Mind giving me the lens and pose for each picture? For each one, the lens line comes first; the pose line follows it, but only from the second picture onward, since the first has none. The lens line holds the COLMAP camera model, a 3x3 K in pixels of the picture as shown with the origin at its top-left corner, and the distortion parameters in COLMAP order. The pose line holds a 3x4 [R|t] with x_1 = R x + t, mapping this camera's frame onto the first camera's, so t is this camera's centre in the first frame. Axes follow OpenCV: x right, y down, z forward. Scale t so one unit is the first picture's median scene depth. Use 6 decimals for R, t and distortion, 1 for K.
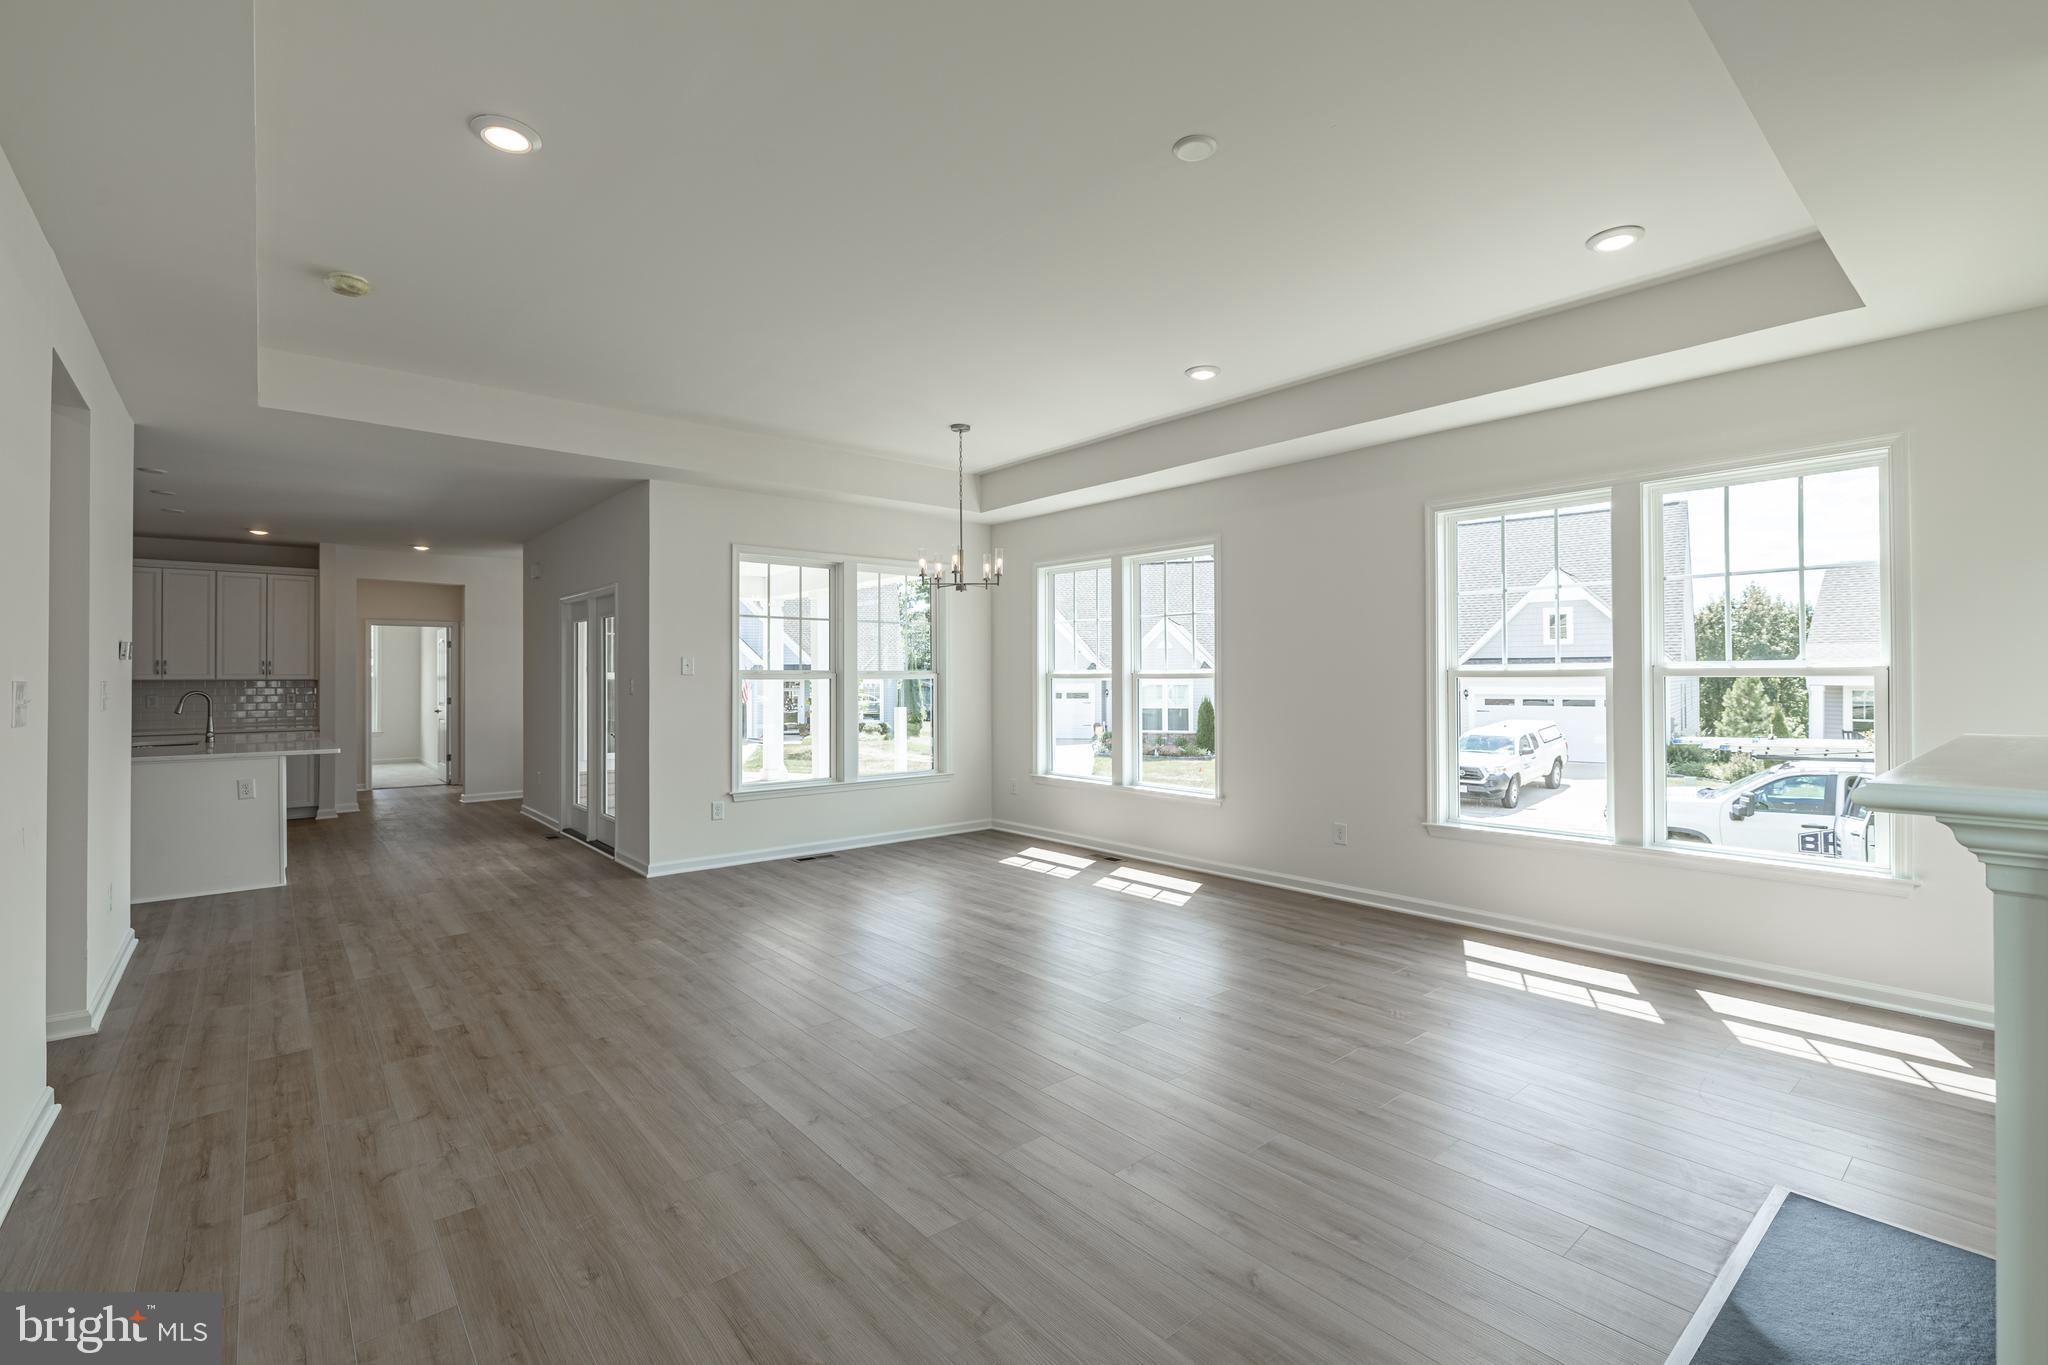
lens RADIAL K [[900.6, 0, 1006.6], [0, 900.6, 652.3], [0, 0, 1]] dist [0.000941, -0.000251]
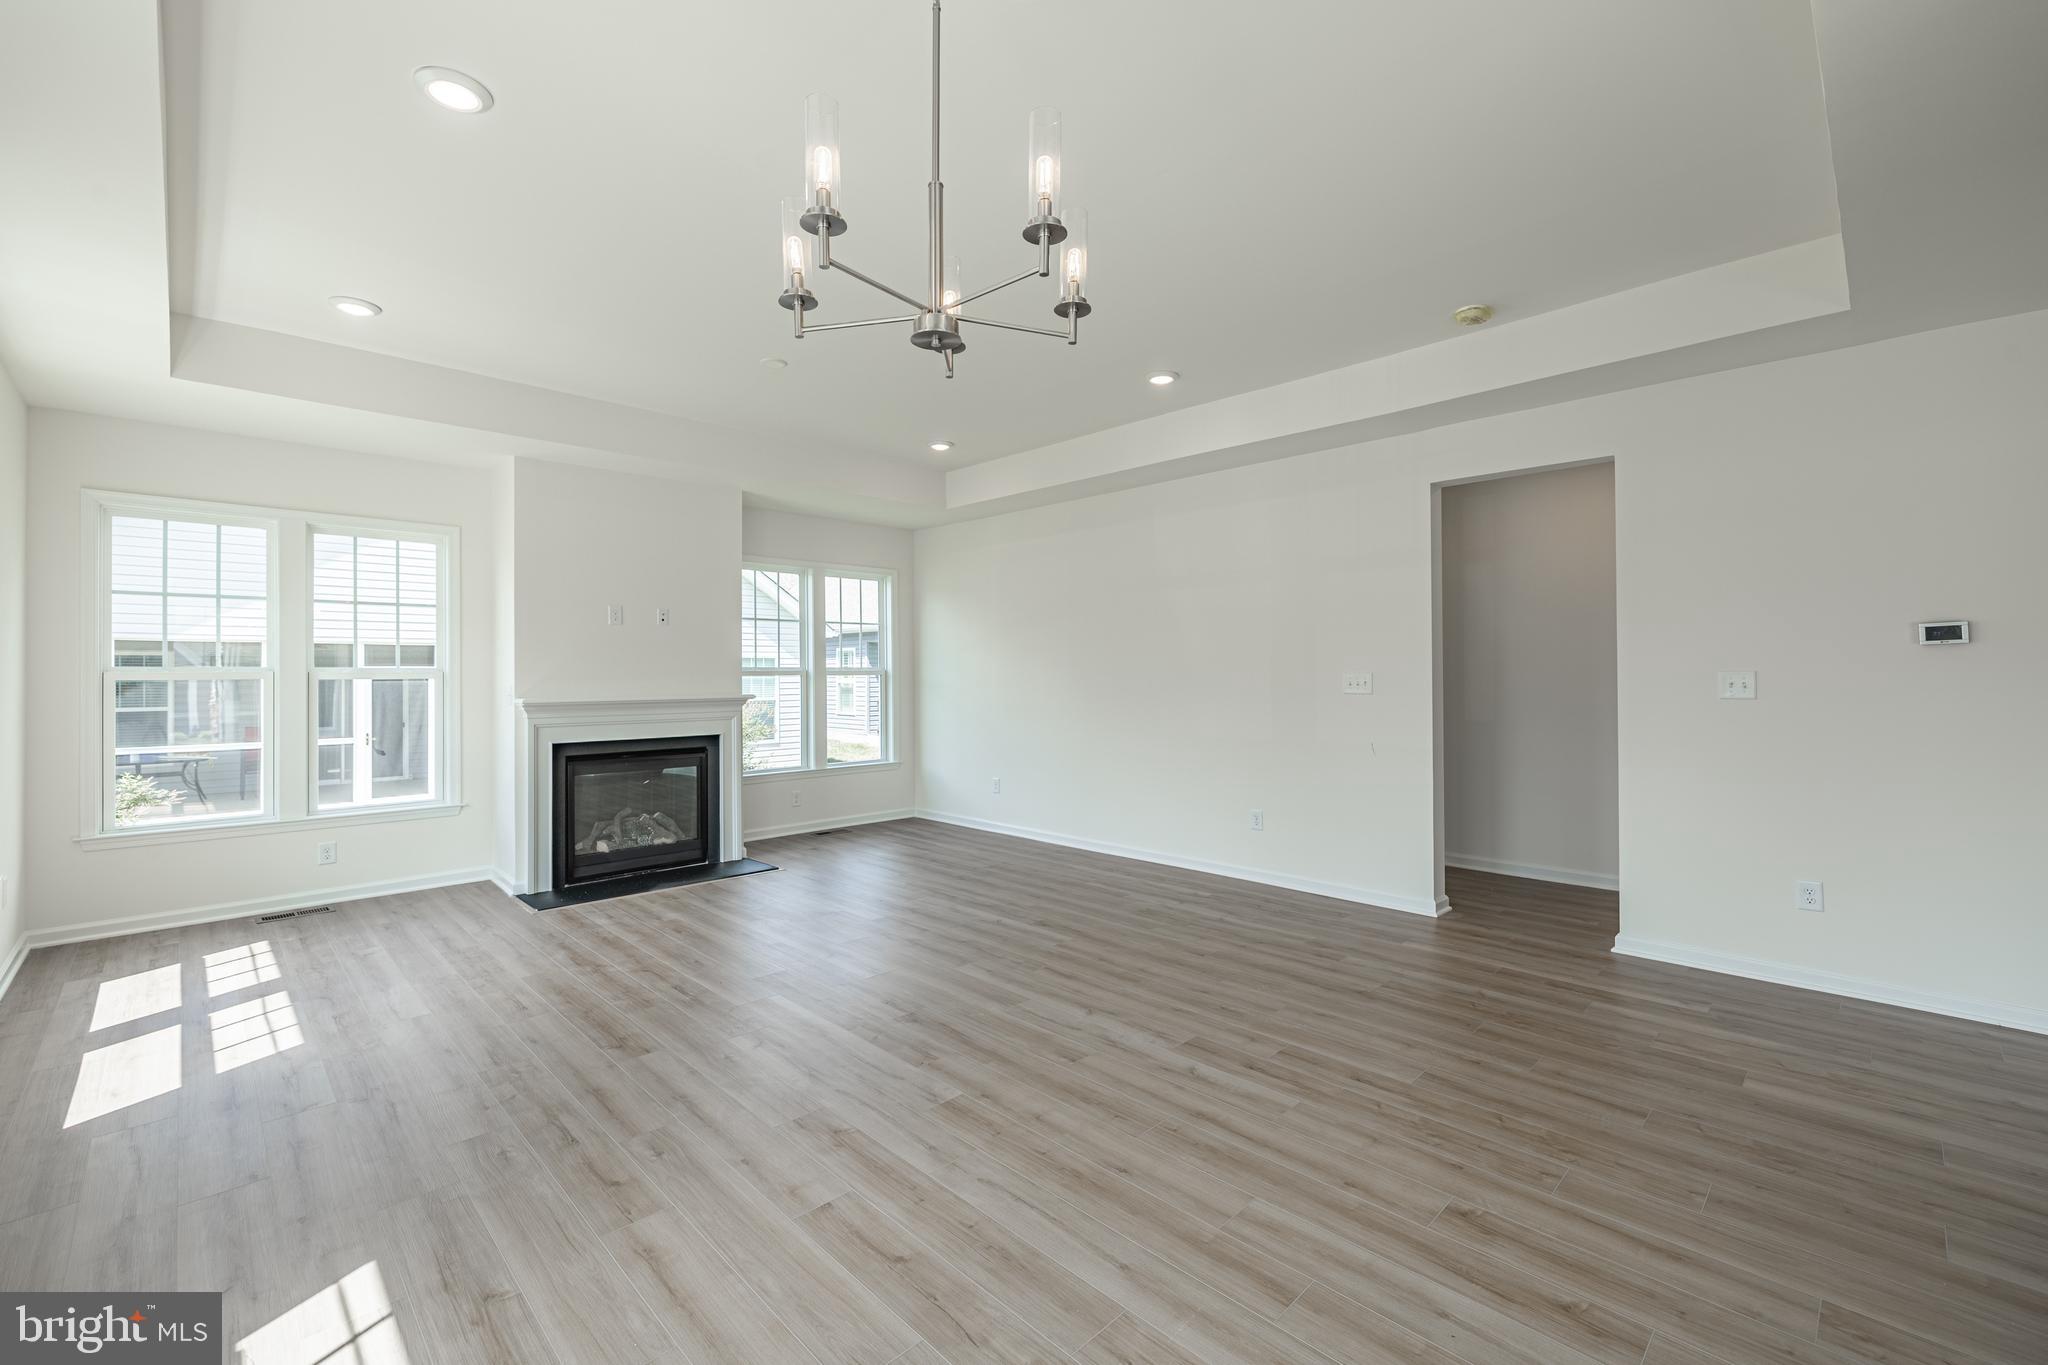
lens RADIAL K [[857.7, 0, 1025.8], [0, 857.7, 676.6], [0, 0, 1]] dist [-0.000513, 0.000677]
pose [[-0.996551, 0.007707, -0.082627, -0.039584], [0.010024, 0.999567, -0.027663, 0.024847], [0.082378, -0.028396, -0.996197, 0.859268]]
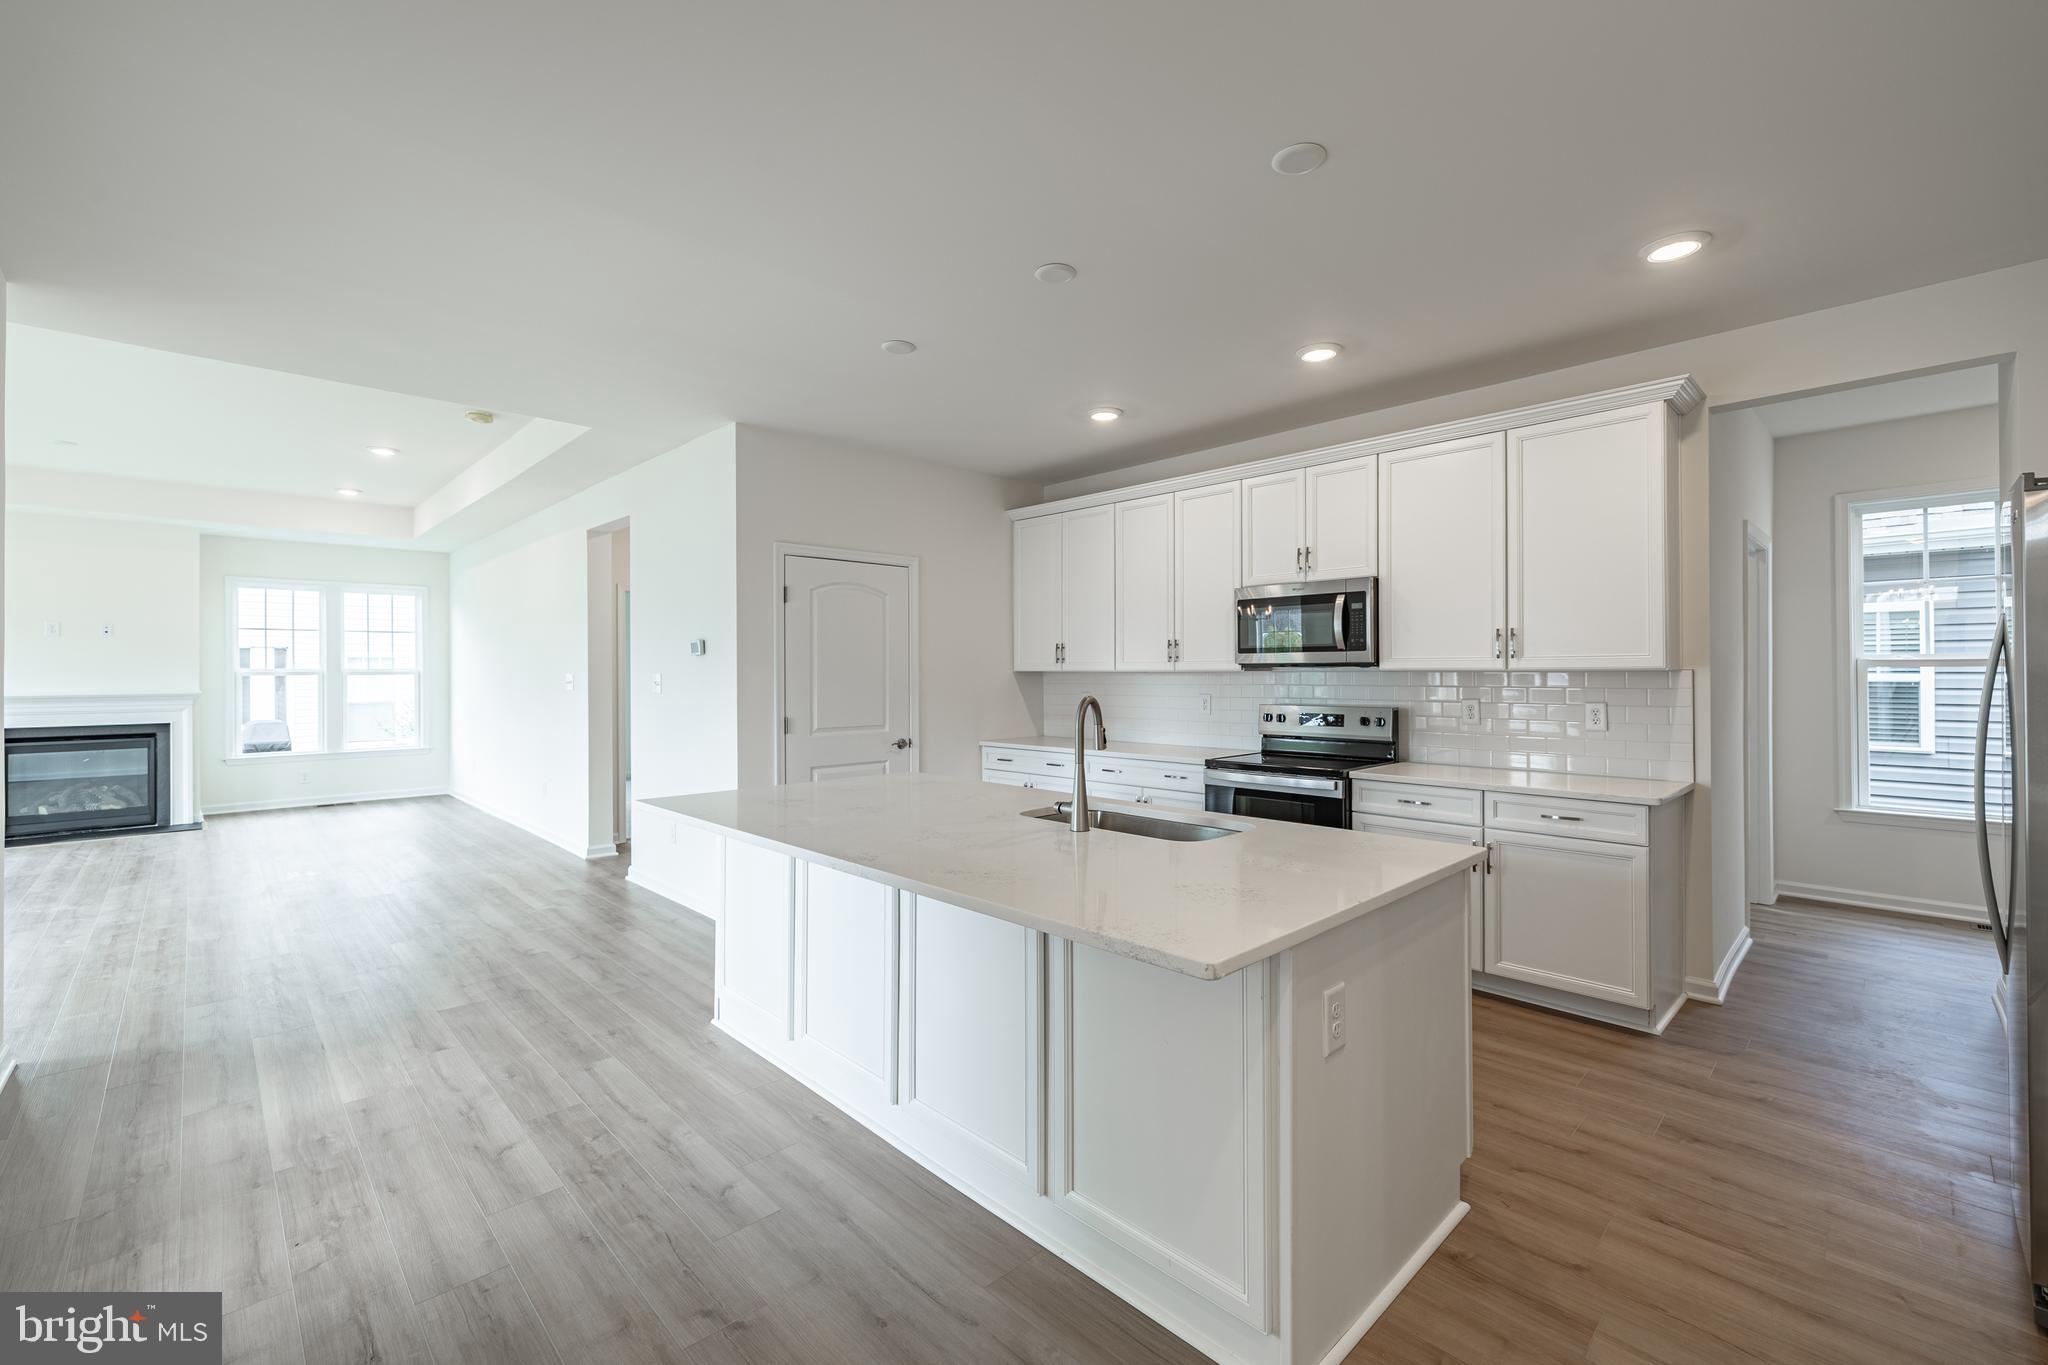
lens RADIAL K [[857.7, 0, 1023.1], [0, 857.7, 668.0], [0, 0, 1]] dist [-0.000513, 0.000677]
pose [[-0.997114, 0.008997, -0.075390, -0.662722], [0.011486, 0.999401, -0.032651, 0.032992], [0.075051, -0.033423, -0.996619, 1.085340]]
